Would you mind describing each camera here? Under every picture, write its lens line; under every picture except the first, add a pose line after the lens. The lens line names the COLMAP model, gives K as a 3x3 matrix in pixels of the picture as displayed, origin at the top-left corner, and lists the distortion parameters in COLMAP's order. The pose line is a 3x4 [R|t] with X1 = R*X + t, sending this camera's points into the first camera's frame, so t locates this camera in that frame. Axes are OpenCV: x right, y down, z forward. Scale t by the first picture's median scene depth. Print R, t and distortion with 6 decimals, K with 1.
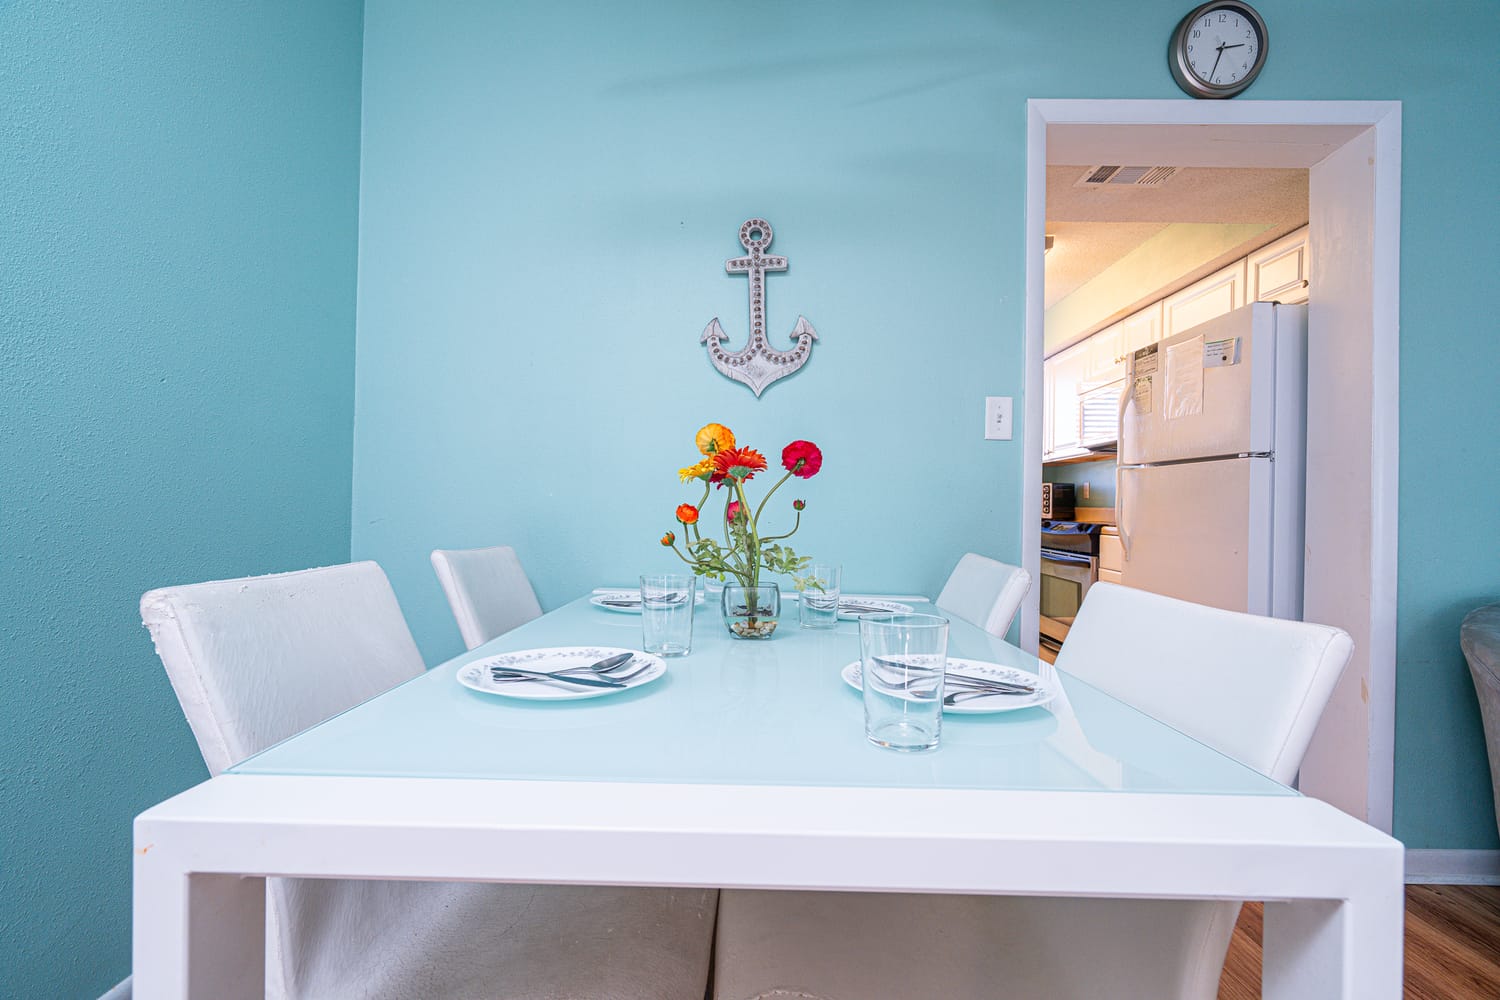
lens RADIAL K [[669.9, 0, 746.2], [0, 669.9, 506.7], [0, 0, 1]] dist [-0.002513, 0.000443]
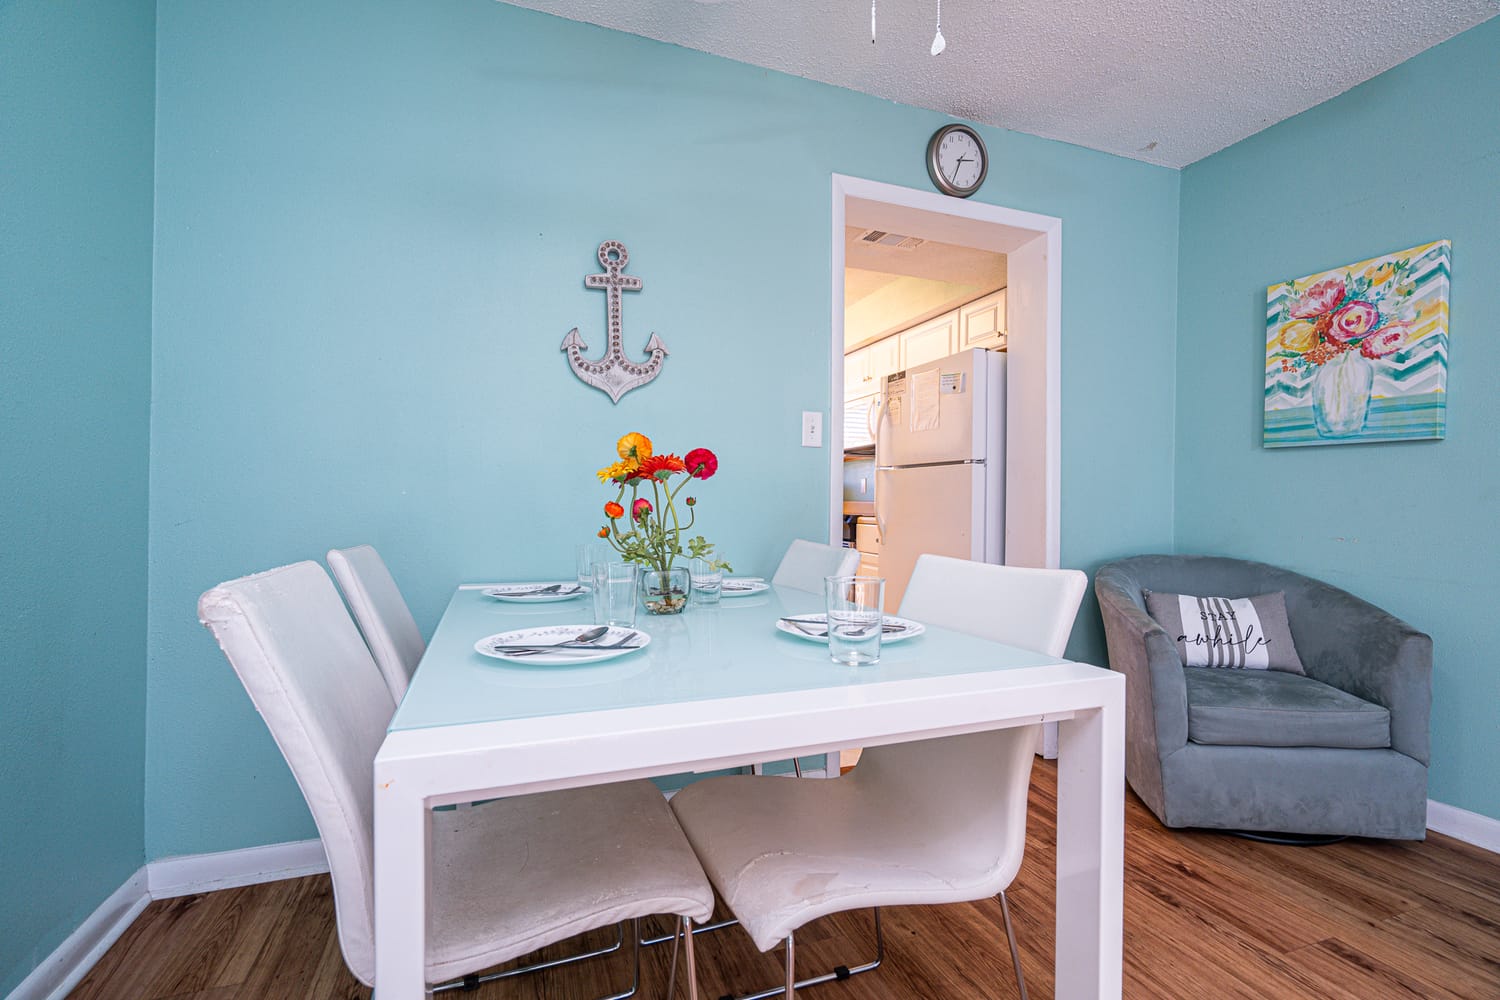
lens RADIAL K [[669.9, 0, 746.2], [0, 669.9, 506.7], [0, 0, 1]] dist [-0.002513, 0.000443]
pose [[0.931341, -0.010807, 0.363988, -0.186038], [0.008141, 0.999928, 0.008857, -0.002248], [-0.364058, -0.005286, 0.931361, -0.102242]]
